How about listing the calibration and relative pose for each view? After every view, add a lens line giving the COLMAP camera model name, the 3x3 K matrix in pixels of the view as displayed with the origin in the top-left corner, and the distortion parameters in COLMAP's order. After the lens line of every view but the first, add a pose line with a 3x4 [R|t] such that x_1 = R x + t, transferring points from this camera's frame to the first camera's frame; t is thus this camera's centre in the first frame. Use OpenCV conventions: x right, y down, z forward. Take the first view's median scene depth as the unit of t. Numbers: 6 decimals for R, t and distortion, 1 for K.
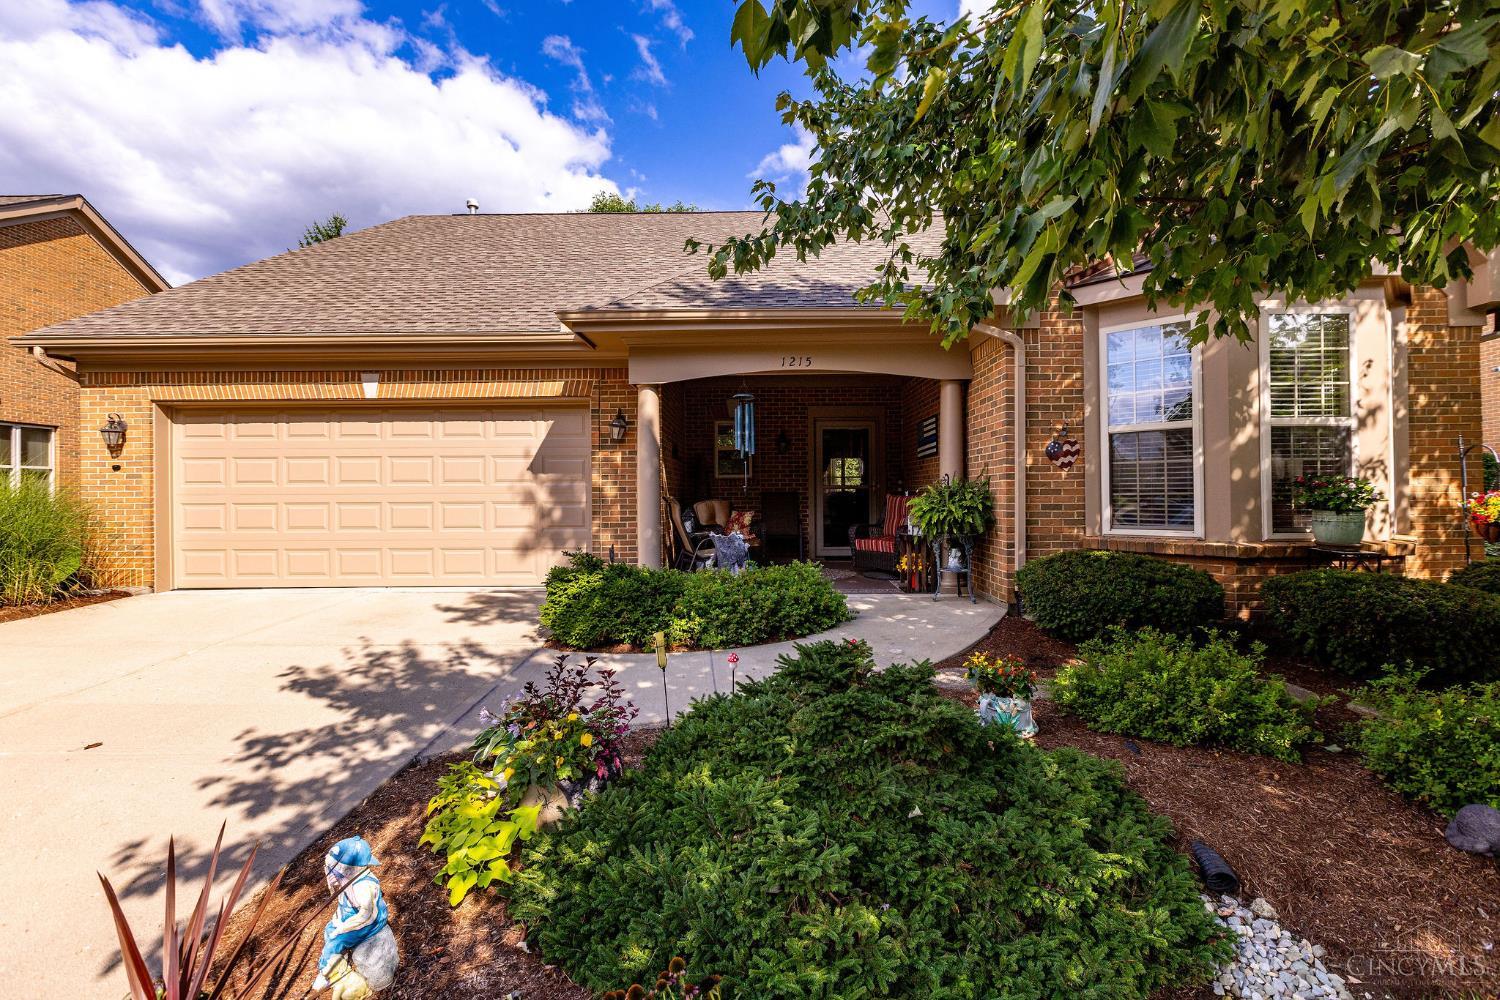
lens RADIAL K [[659.1, 0, 743.1], [0, 659.1, 490.6], [0, 0, 1]] dist [-0.002741, 0.000004]
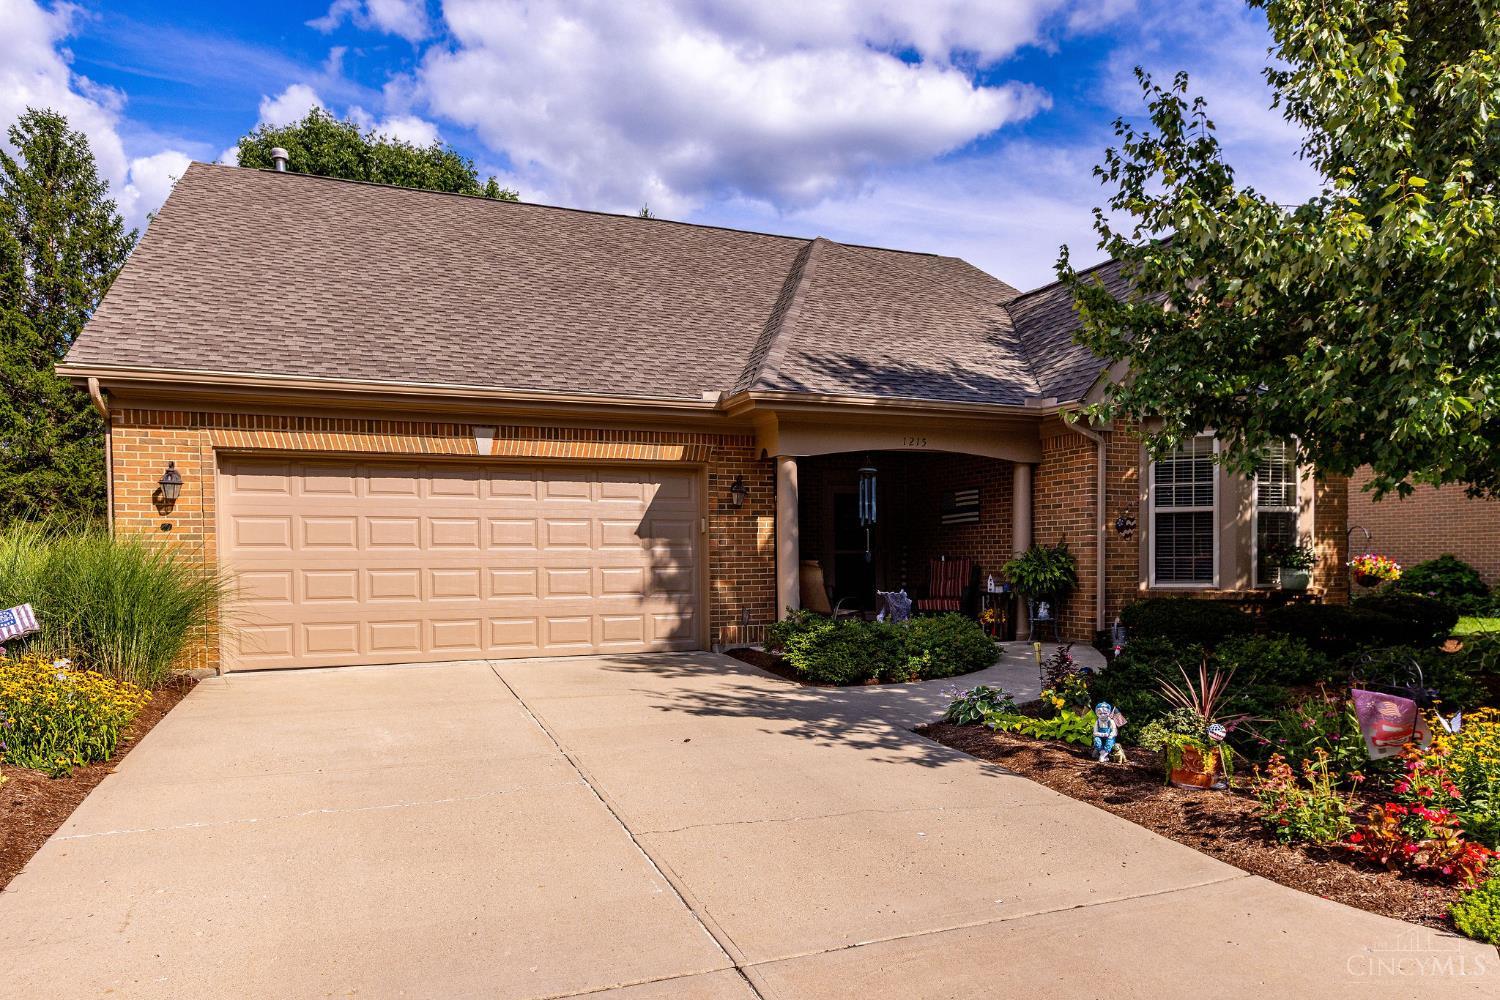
lens RADIAL K [[930.5, 0, 772.1], [0, 930.5, 592.5], [0, 0, 1]] dist [-0.000998, -0.009176]
pose [[0.930604, -0.014010, 0.365759, -0.745804], [-0.001539, 0.999109, 0.042186, -0.002446], [-0.366024, -0.039822, 0.929753, -0.419455]]
